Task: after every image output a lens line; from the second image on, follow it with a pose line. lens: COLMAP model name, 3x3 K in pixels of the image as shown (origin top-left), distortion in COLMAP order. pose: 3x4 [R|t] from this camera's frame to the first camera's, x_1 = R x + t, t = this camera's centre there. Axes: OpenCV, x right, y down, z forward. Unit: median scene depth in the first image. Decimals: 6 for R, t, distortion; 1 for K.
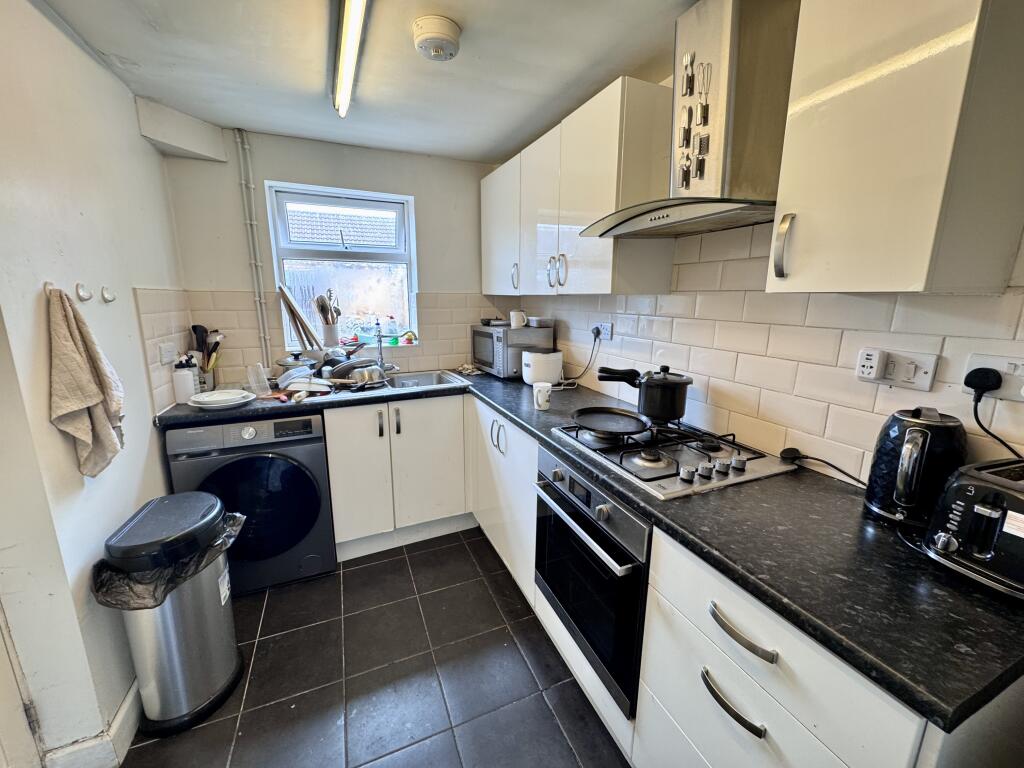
lens RADIAL K [[408.3, 0, 512.0], [0, 408.3, 384.0], [0, 0, 1]] dist [0.000031, 0.000009]
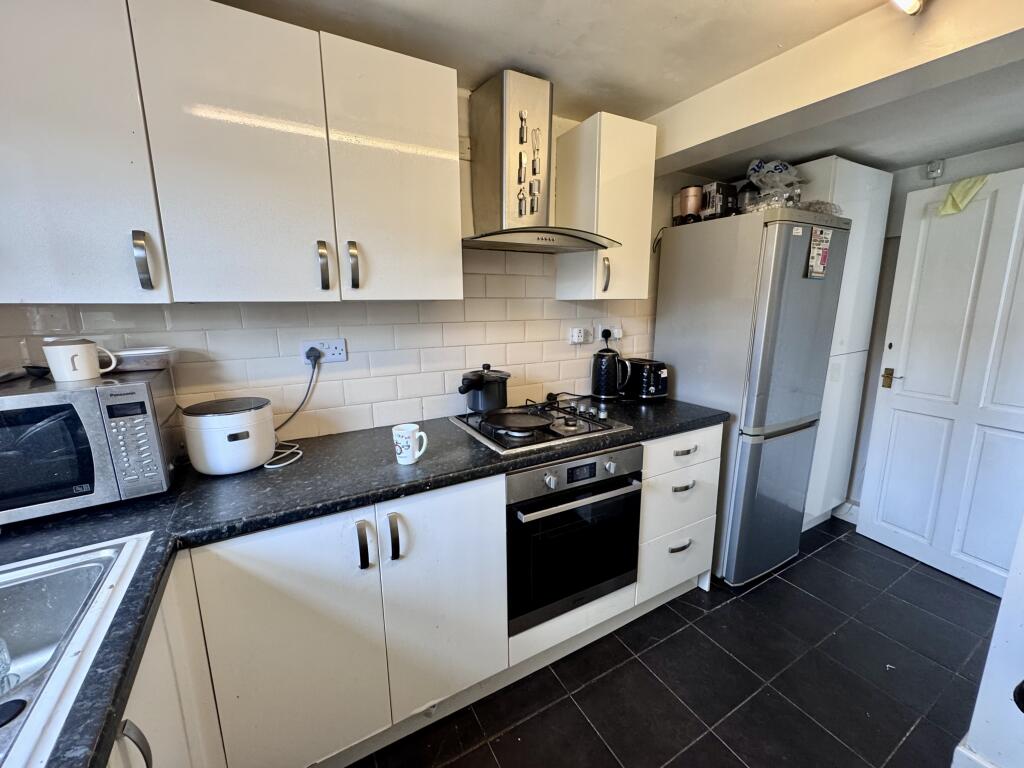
lens RADIAL K [[408.3, 0, 512.0], [0, 408.3, 384.0], [0, 0, 1]] dist [0.000031, 0.000009]
pose [[-0.126811, -0.213913, 0.968587, -0.792971], [0.204730, 0.949801, 0.236568, -0.269533], [-0.970569, 0.228298, -0.076651, 1.138191]]
